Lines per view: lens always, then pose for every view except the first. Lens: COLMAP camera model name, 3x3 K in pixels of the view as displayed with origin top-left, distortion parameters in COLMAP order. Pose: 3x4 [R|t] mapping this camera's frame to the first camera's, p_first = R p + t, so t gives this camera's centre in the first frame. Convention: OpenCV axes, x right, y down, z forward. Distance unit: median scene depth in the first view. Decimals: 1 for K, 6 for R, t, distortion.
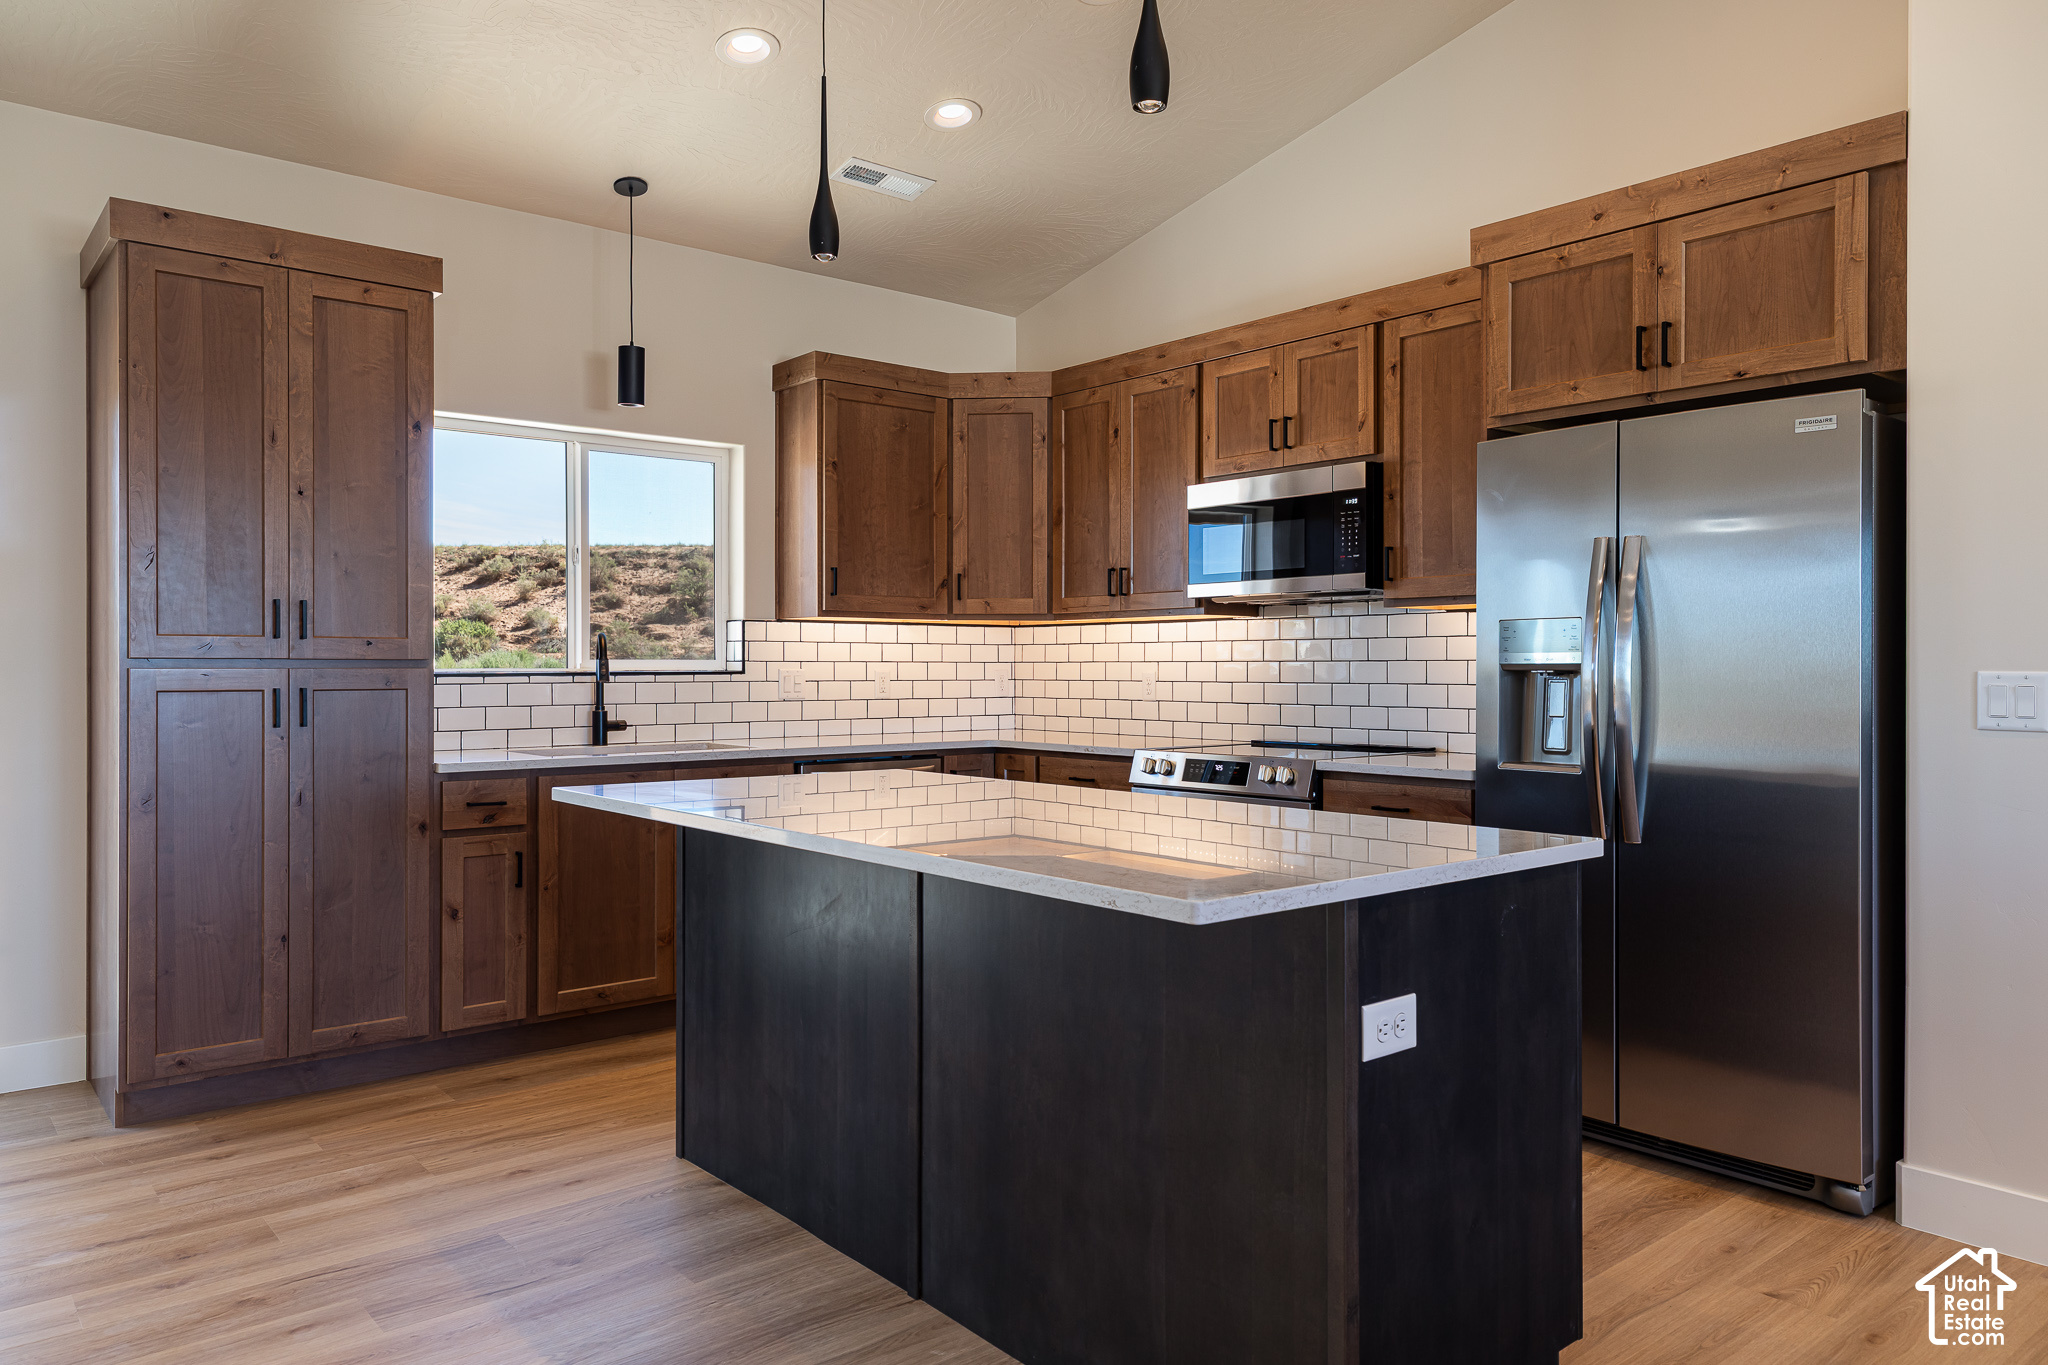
lens RADIAL K [[1369.7, 0, 1030.9], [0, 1369.7, 667.0], [0, 0, 1]] dist [0.014028, -0.007167]
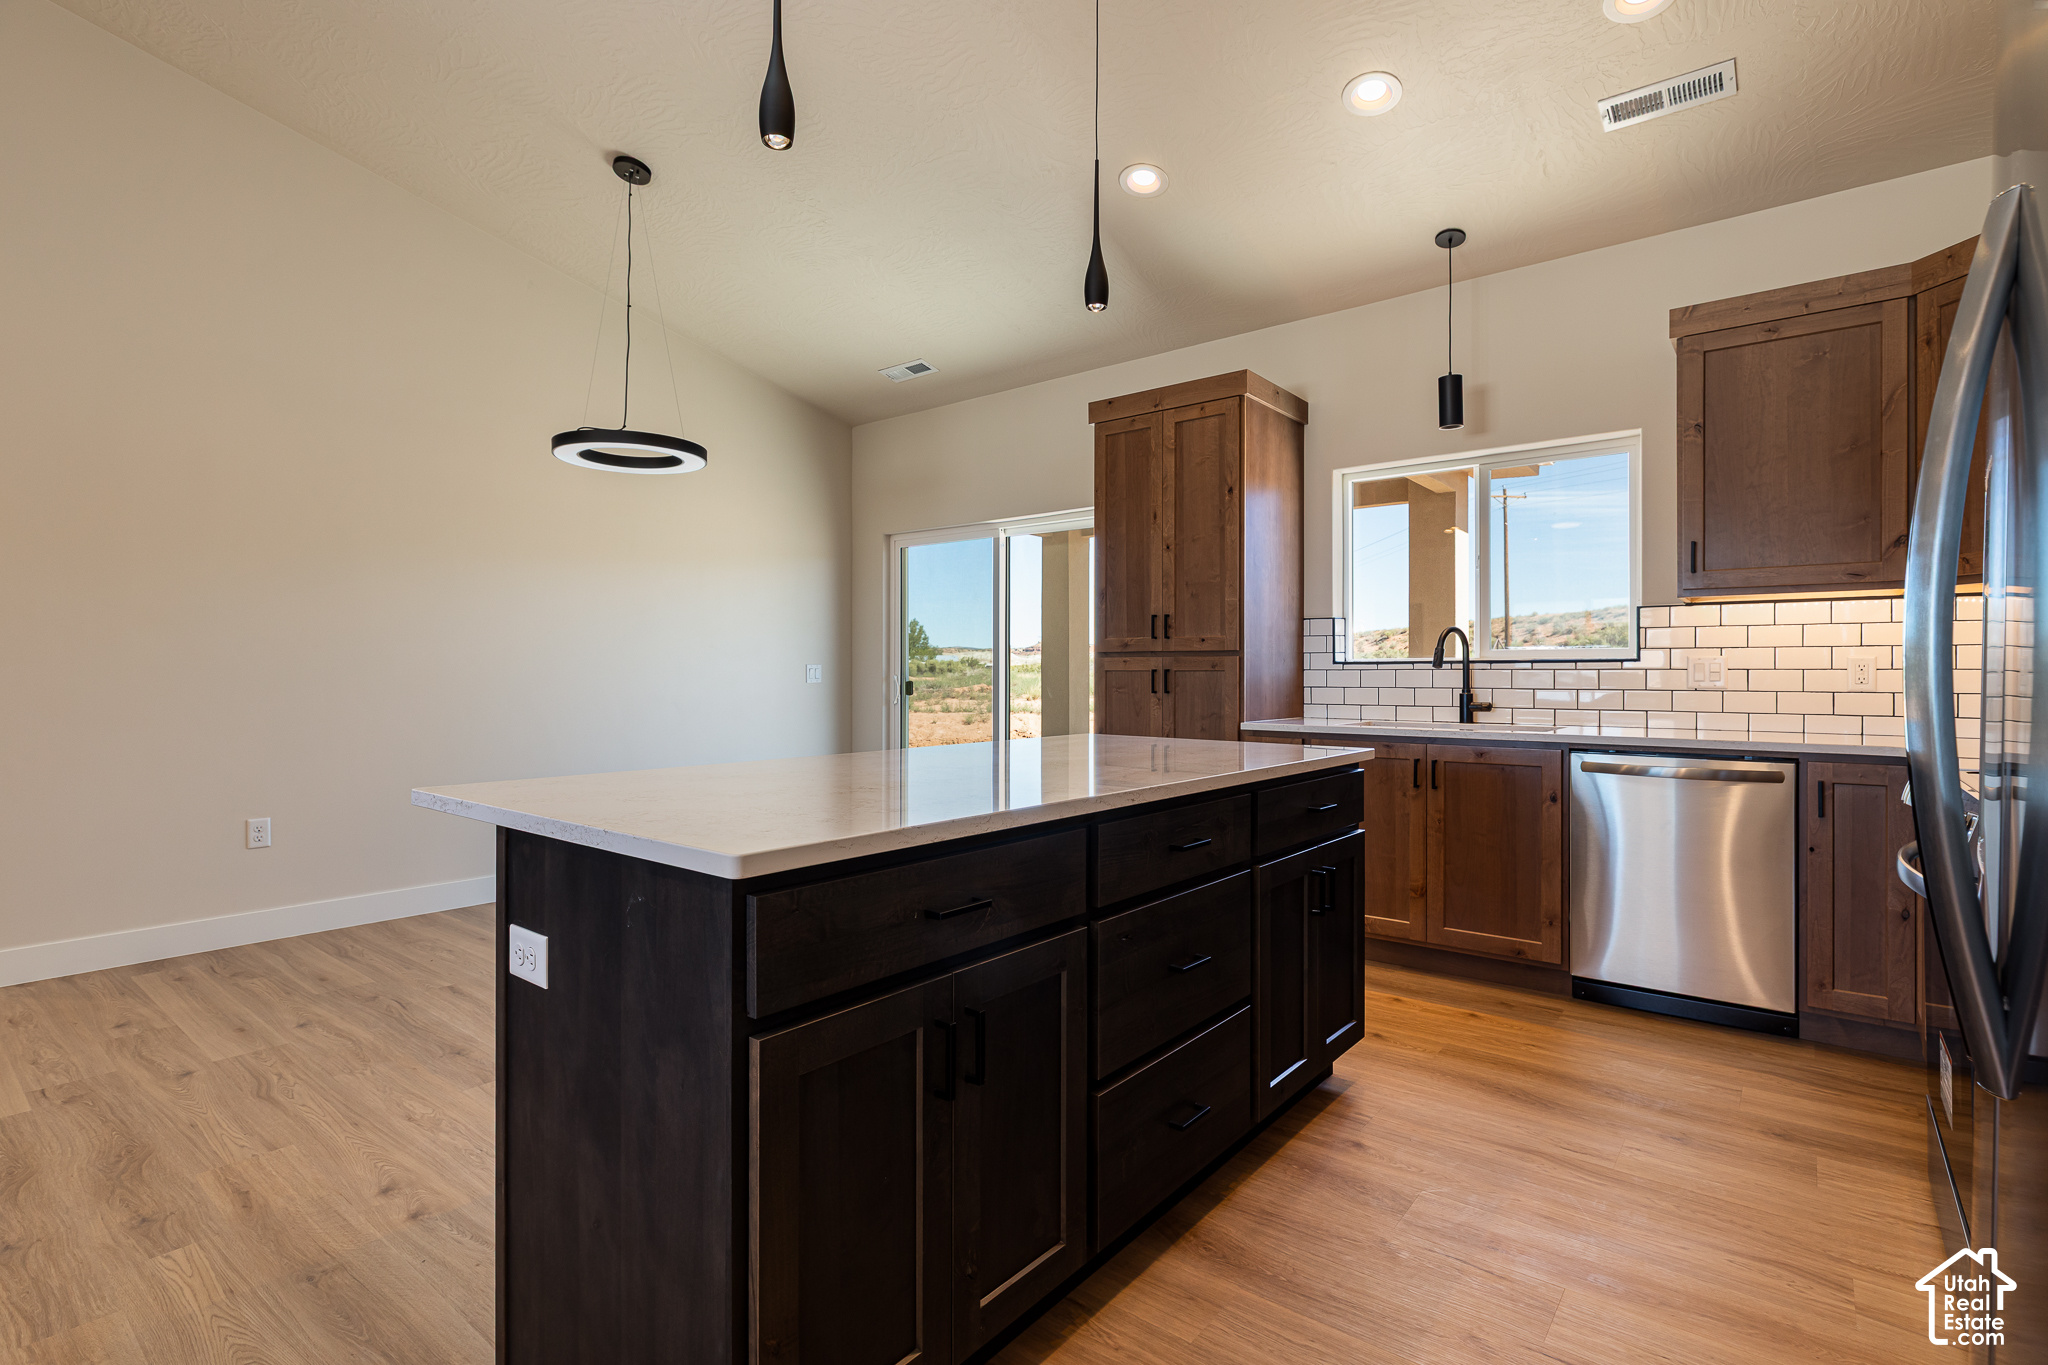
lens RADIAL K [[966.2, 0, 1023.2], [0, 966.2, 670.8], [0, 0, 1]] dist [-0.010275, 0.001472]
pose [[0.190753, -0.002689, -0.981634, 0.511226], [-0.001607, 0.999994, -0.003052, 0.019544], [0.981637, 0.002160, 0.190748, 0.584061]]
